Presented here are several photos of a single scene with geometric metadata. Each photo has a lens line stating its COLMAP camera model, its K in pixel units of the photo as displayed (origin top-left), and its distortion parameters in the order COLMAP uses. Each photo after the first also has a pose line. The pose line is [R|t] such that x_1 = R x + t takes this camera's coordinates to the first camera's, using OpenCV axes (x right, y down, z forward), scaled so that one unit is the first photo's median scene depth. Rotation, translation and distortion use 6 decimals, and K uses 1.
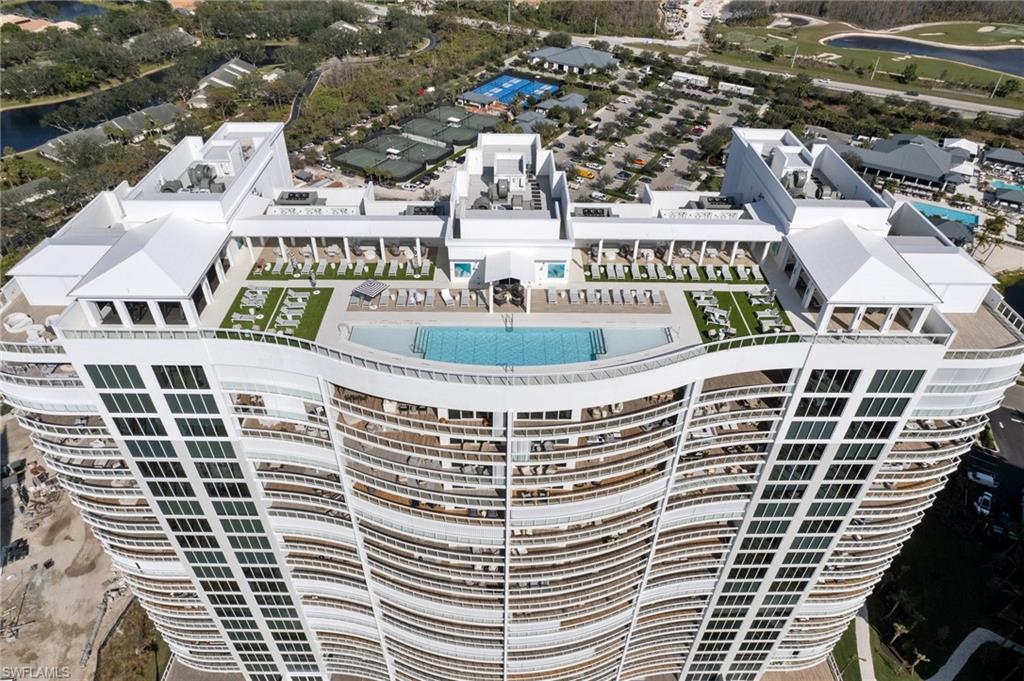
lens RADIAL K [[659.9, 0, 515.7], [0, 659.9, 344.6], [0, 0, 1]] dist [-0.097194, 0.086459]
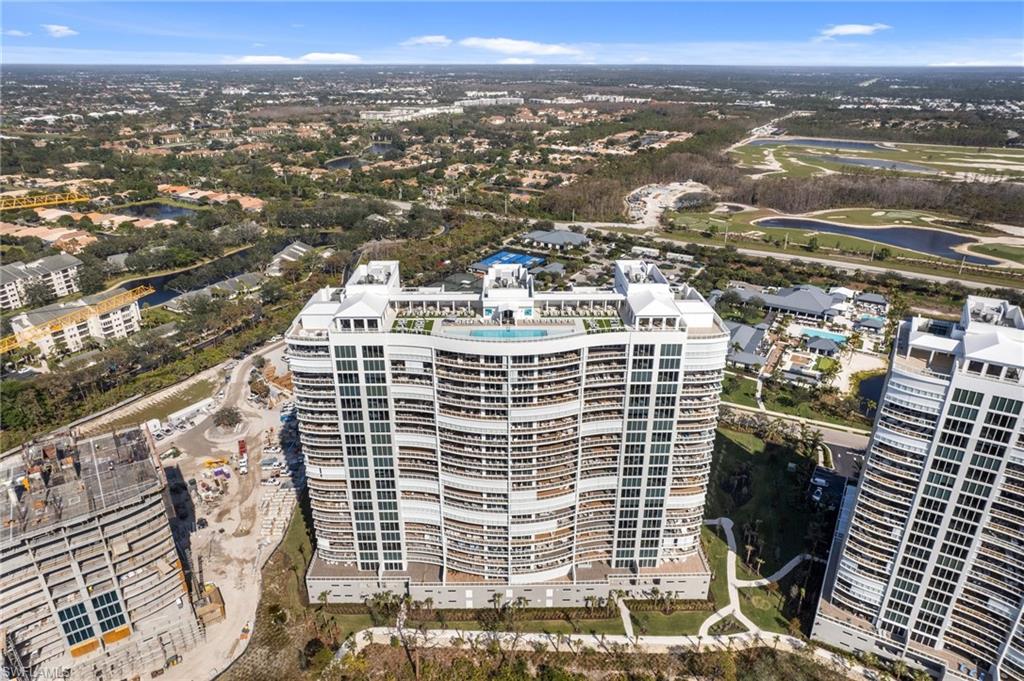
lens RADIAL K [[659.9, 0, 515.7], [0, 659.9, 344.6], [0, 0, 1]] dist [-0.097194, 0.086459]
pose [[0.999858, -0.016624, 0.002735, 0.002031], [0.016762, 0.965297, -0.260614, 0.140085], [0.001693, 0.260623, 0.965439, -0.285993]]
